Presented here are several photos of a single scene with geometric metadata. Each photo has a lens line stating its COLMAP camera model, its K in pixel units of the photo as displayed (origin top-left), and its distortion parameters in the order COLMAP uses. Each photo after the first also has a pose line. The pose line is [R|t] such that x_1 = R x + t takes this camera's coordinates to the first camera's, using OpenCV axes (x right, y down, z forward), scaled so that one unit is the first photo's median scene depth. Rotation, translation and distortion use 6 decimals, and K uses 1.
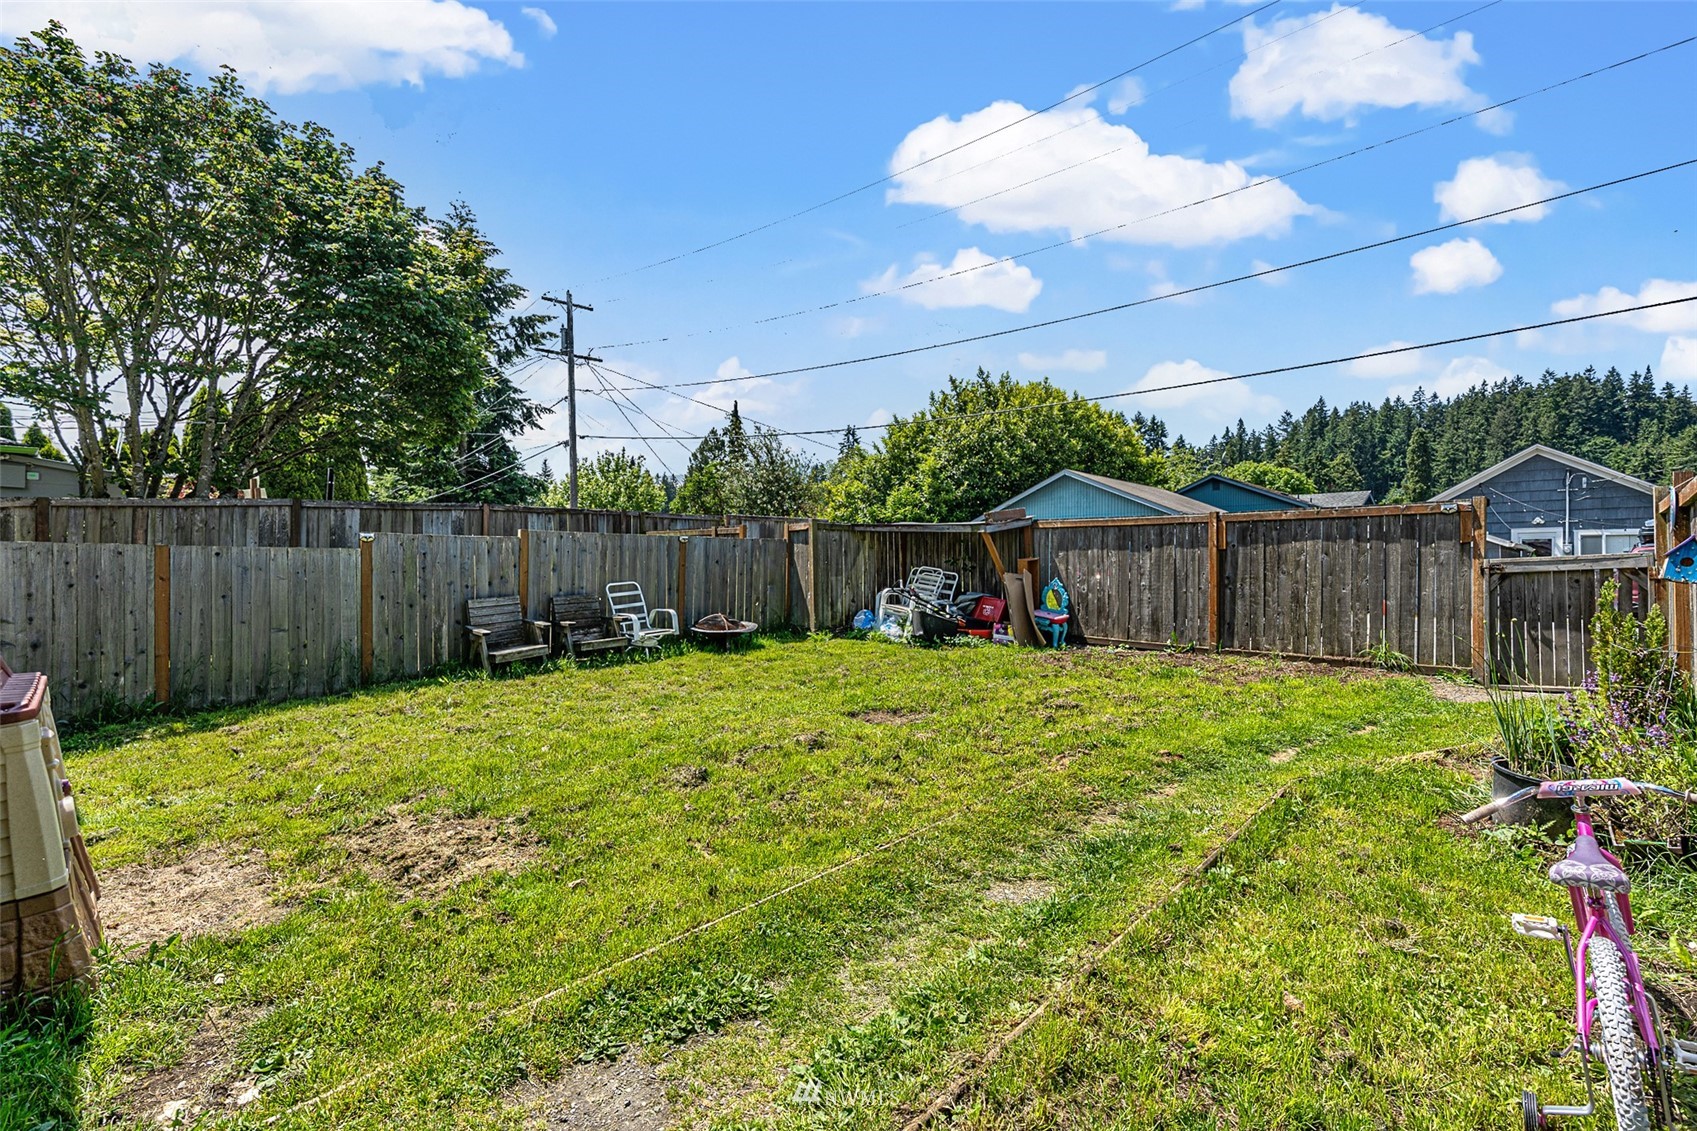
lens RADIAL K [[775.2, 0, 849.9], [0, 775.2, 566.2], [0, 0, 1]] dist [-0.002746, 0.000980]
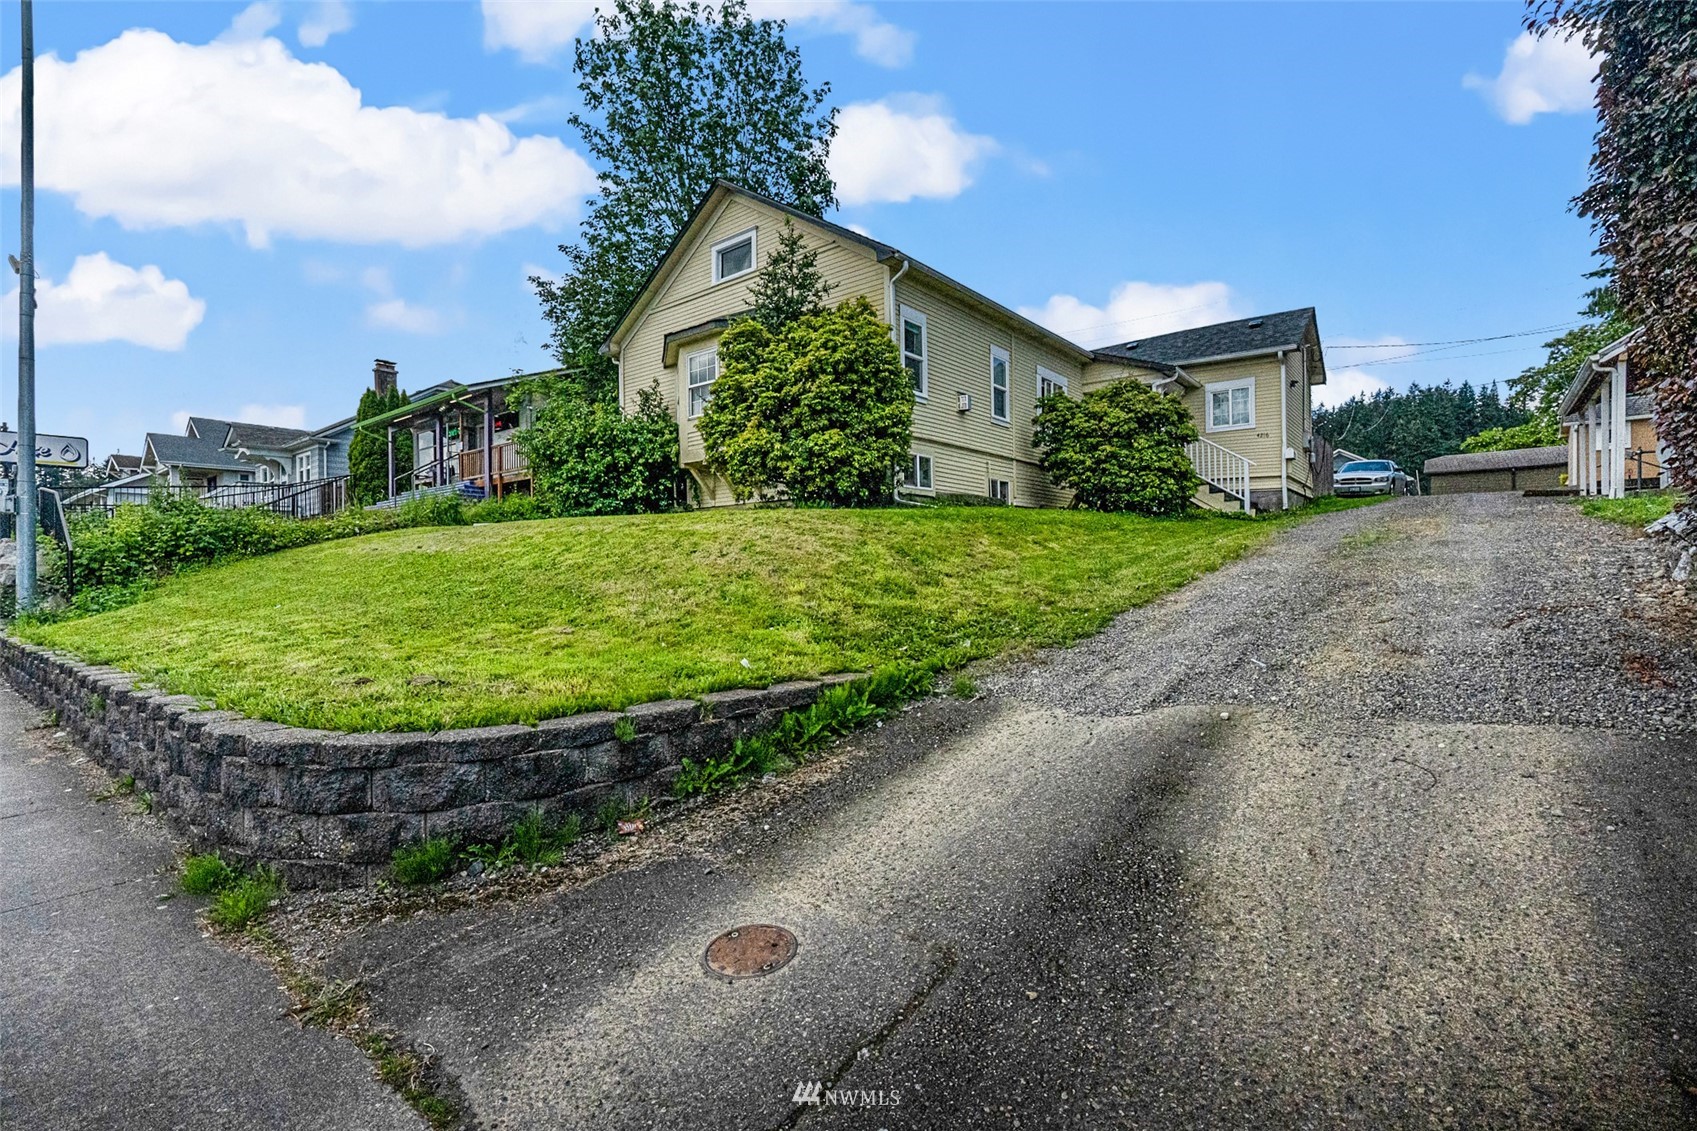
lens RADIAL K [[775.2, 0, 886.2], [0, 775.2, 579.5], [0, 0, 1]] dist [-0.002746, 0.000980]
pose [[0.999825, -0.018441, 0.003051, 0.822900], [0.018418, 0.999802, 0.007483, -0.125562], [-0.003189, -0.007426, 0.999967, 0.336234]]
